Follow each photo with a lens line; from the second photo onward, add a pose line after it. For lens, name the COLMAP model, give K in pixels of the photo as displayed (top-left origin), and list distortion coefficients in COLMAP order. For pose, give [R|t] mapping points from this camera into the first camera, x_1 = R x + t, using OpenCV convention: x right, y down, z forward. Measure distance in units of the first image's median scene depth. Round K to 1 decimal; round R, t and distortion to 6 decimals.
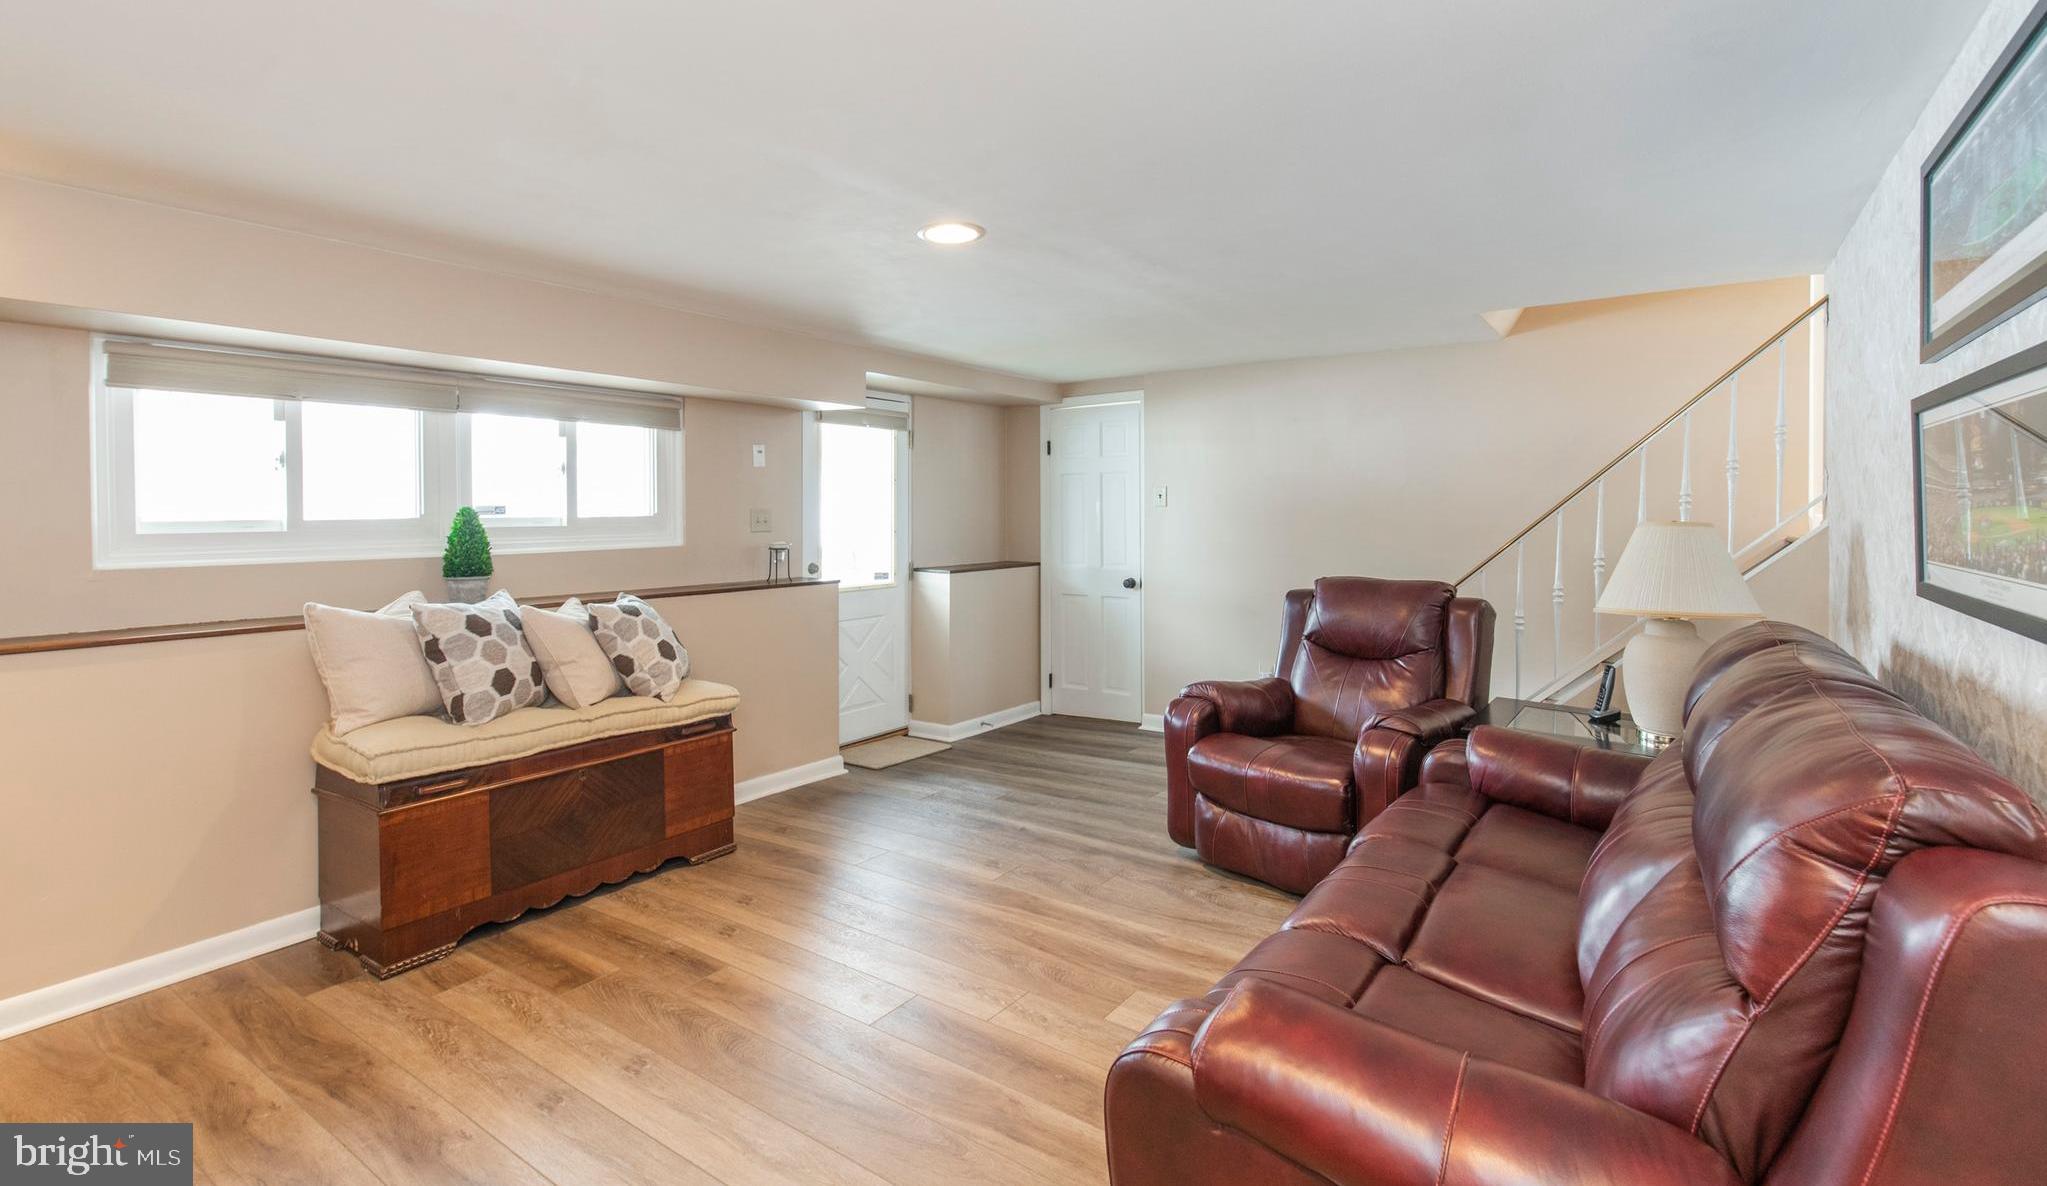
lens RADIAL K [[902.9, 0, 1092.5], [0, 902.9, 508.8], [0, 0, 1]] dist [0.004741, -0.000022]
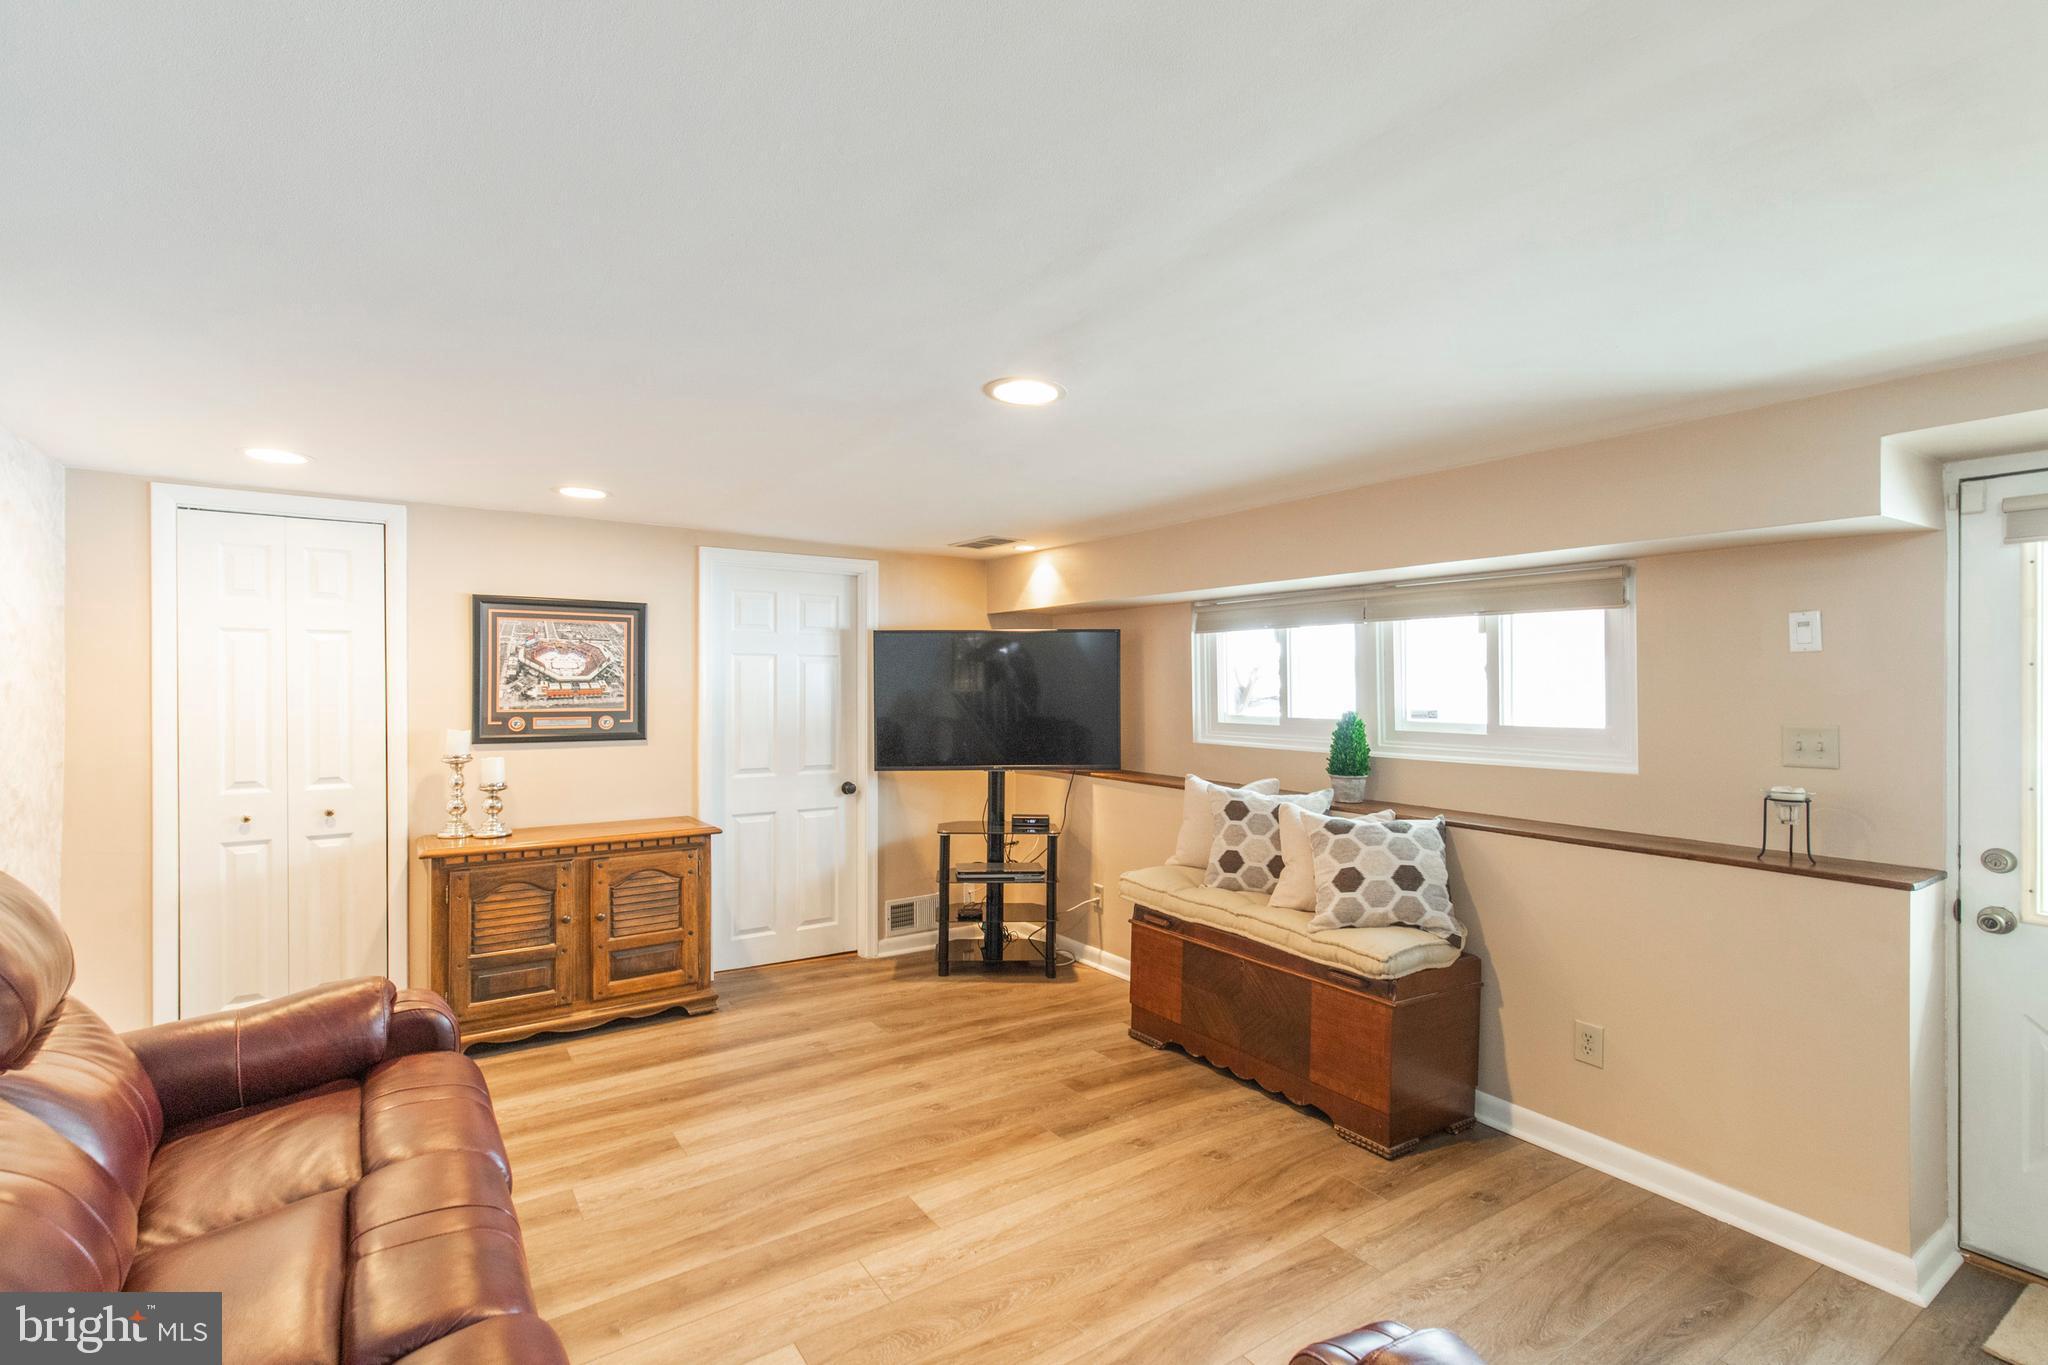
lens RADIAL K [[929.3, 0, 974.8], [0, 929.3, 681.6], [0, 0, 1]] dist [0.009150, -0.003294]
pose [[-0.417651, -0.002909, -0.908603, 0.530286], [-0.005150, 0.999986, -0.000834, -0.034815], [0.908593, 0.004331, -0.417660, 1.100572]]
